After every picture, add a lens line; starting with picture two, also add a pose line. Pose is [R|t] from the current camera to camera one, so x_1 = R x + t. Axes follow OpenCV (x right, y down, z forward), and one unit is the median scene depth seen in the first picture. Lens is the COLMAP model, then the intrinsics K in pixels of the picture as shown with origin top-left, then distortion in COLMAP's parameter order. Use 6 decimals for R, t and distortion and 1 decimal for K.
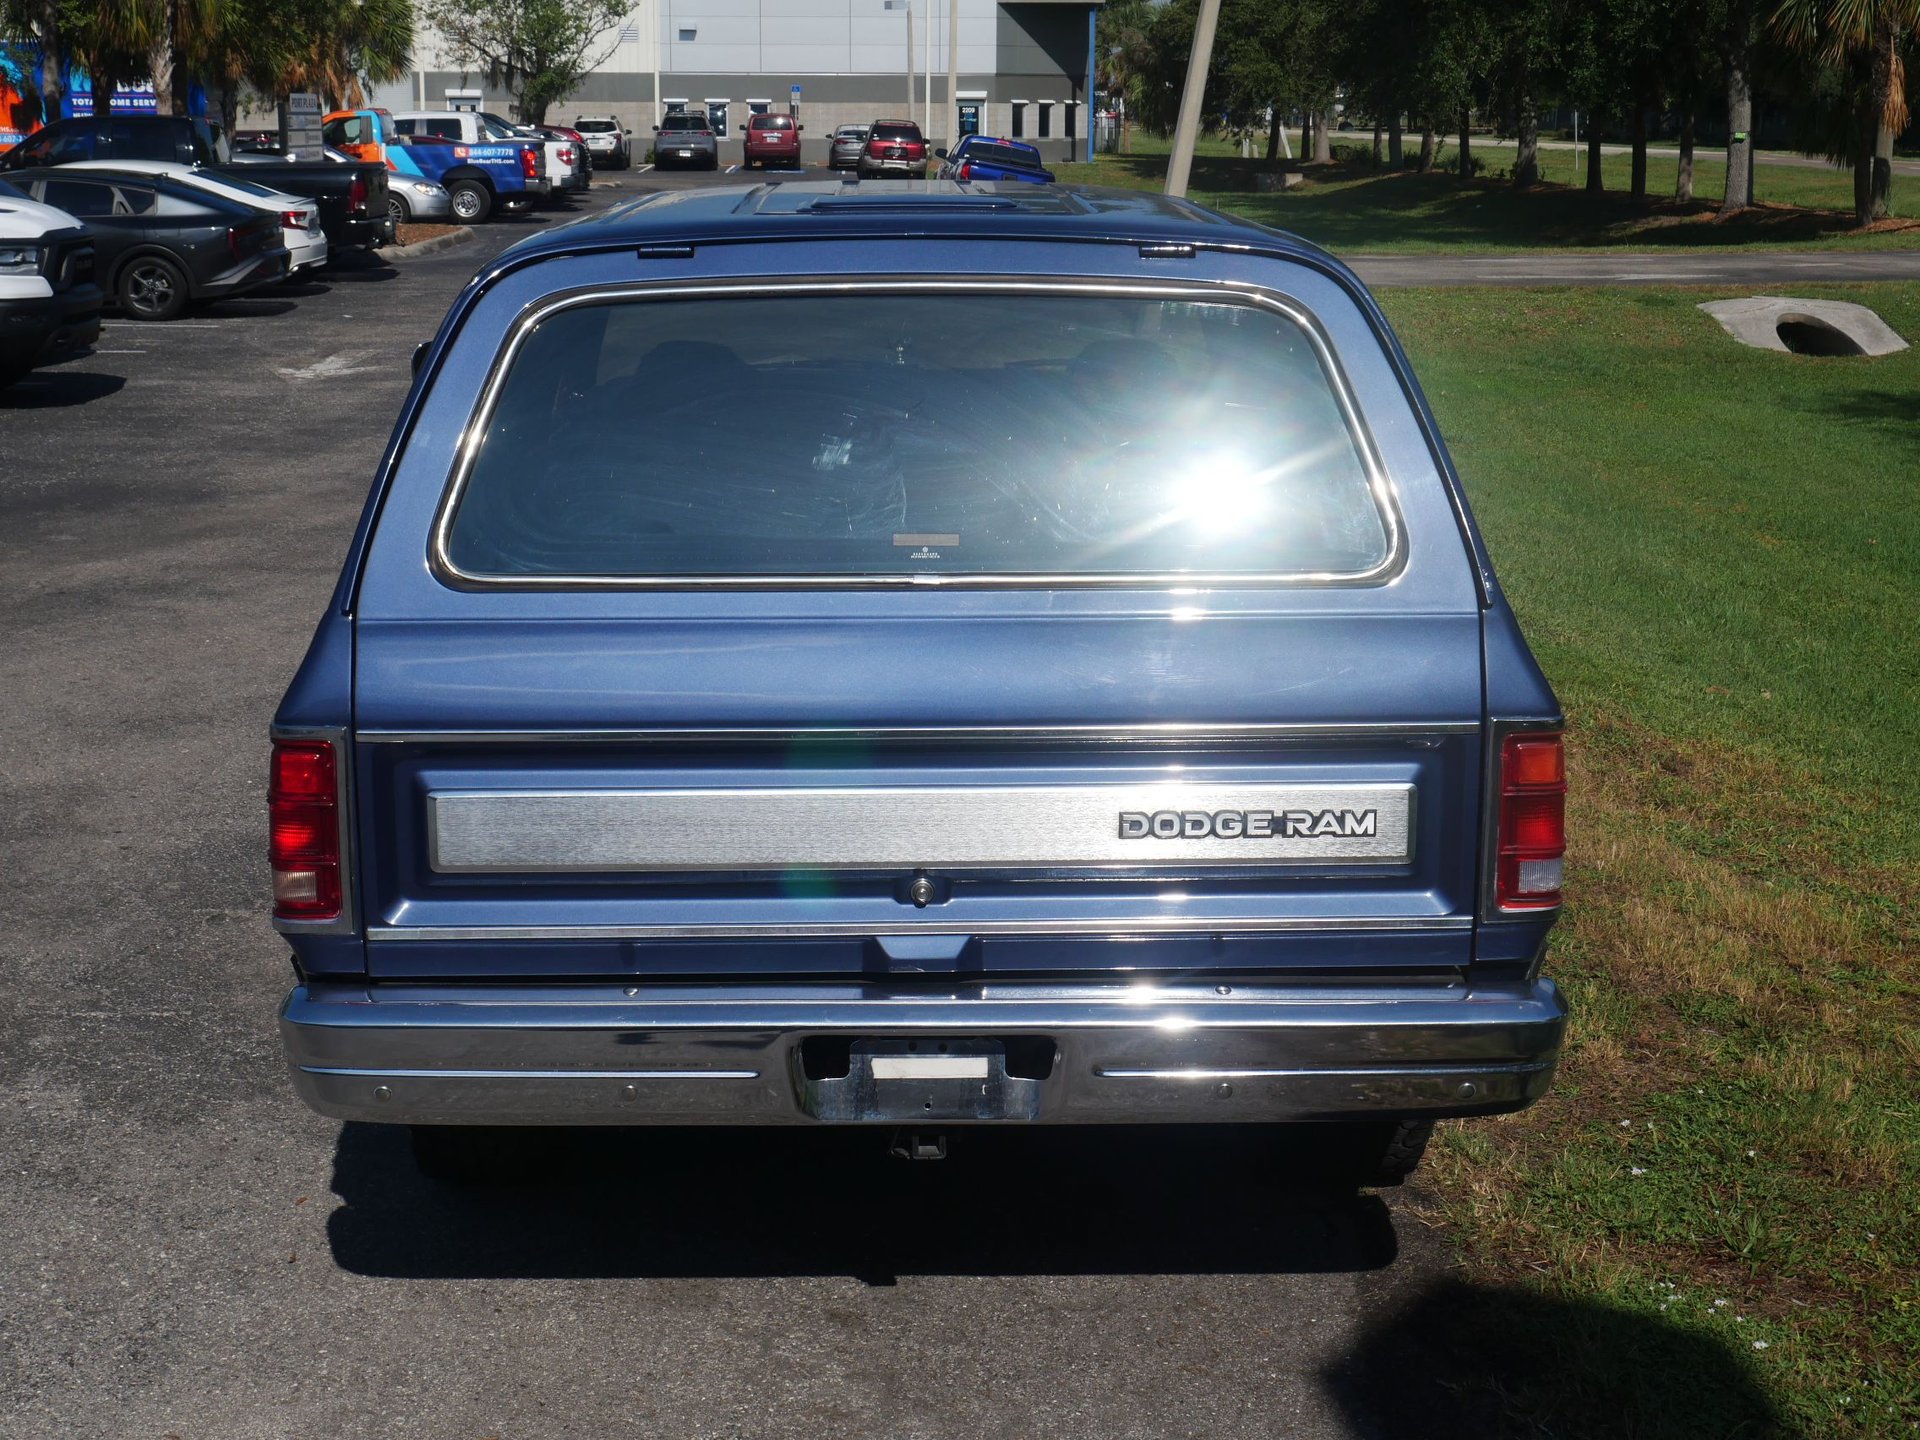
lens RADIAL K [[2850.6, 0, 973.1], [0, 2850.6, 767.4], [0, 0, 1]] dist [0.010203, -0.082670]
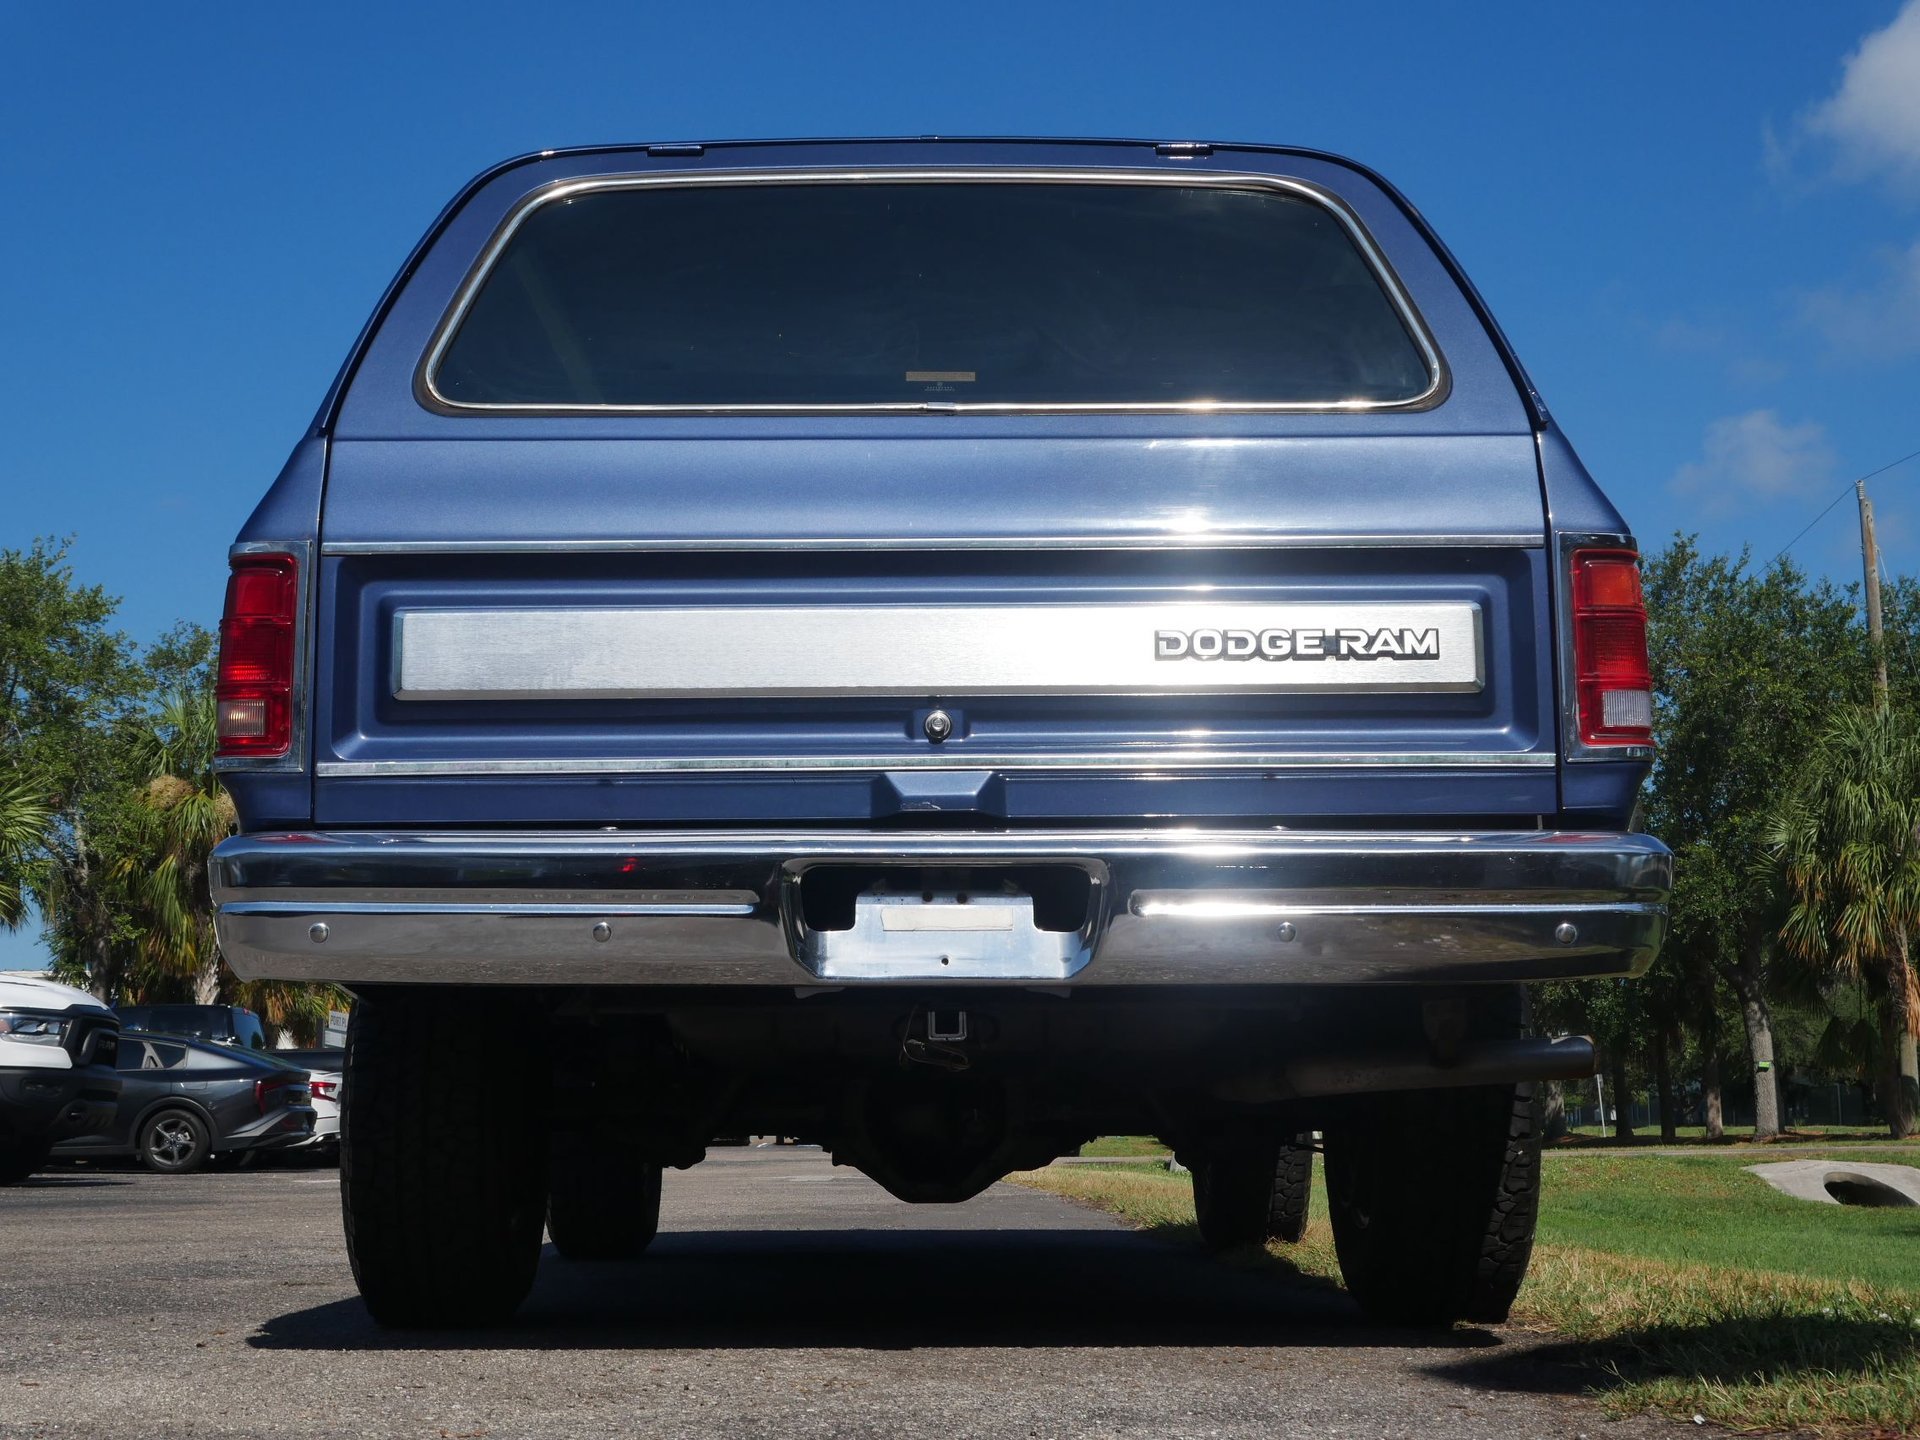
lens RADIAL K [[2840.3, 0, 960.7], [0, 2840.3, 711.8], [0, 0, 1]] dist [-0.007245, 0.050037]
pose [[0.999820, -0.014030, -0.012739, 0.000678], [0.007905, 0.919703, -0.392536, 0.337203], [0.017223, 0.392365, 0.919648, 0.152182]]
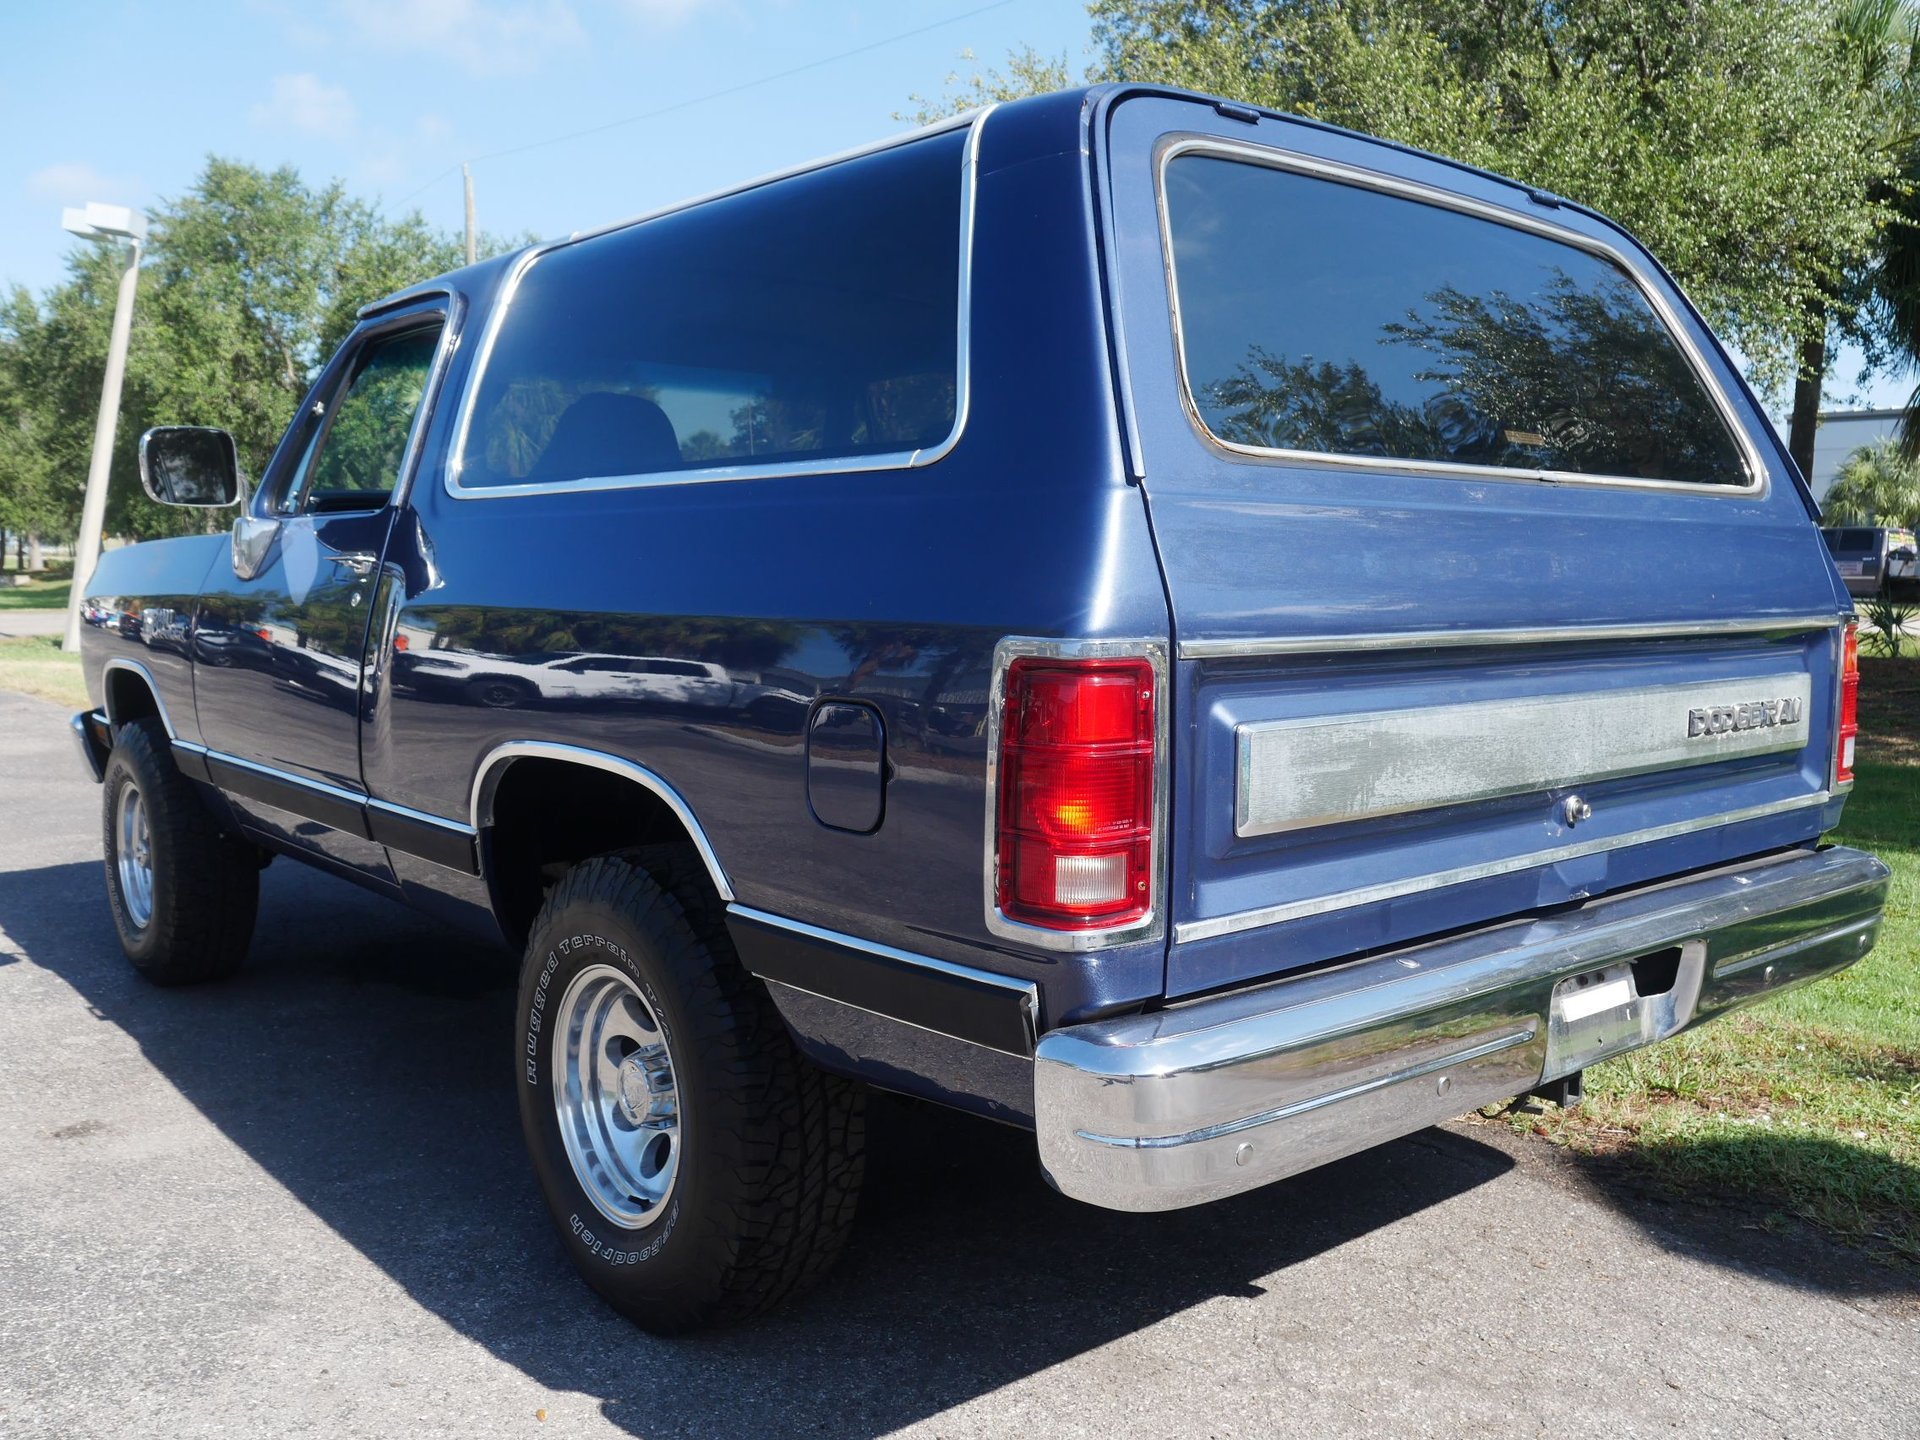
lens RADIAL K [[1692.0, 0, 990.2], [0, 1692.0, 720.8], [0, 0, 1]] dist [-0.007958, -0.010127]
pose [[0.767082, -0.055111, 0.639177, -0.444658], [0.143746, 0.985737, -0.087519, 0.030785], [-0.625237, 0.159014, 0.764064, 0.597143]]
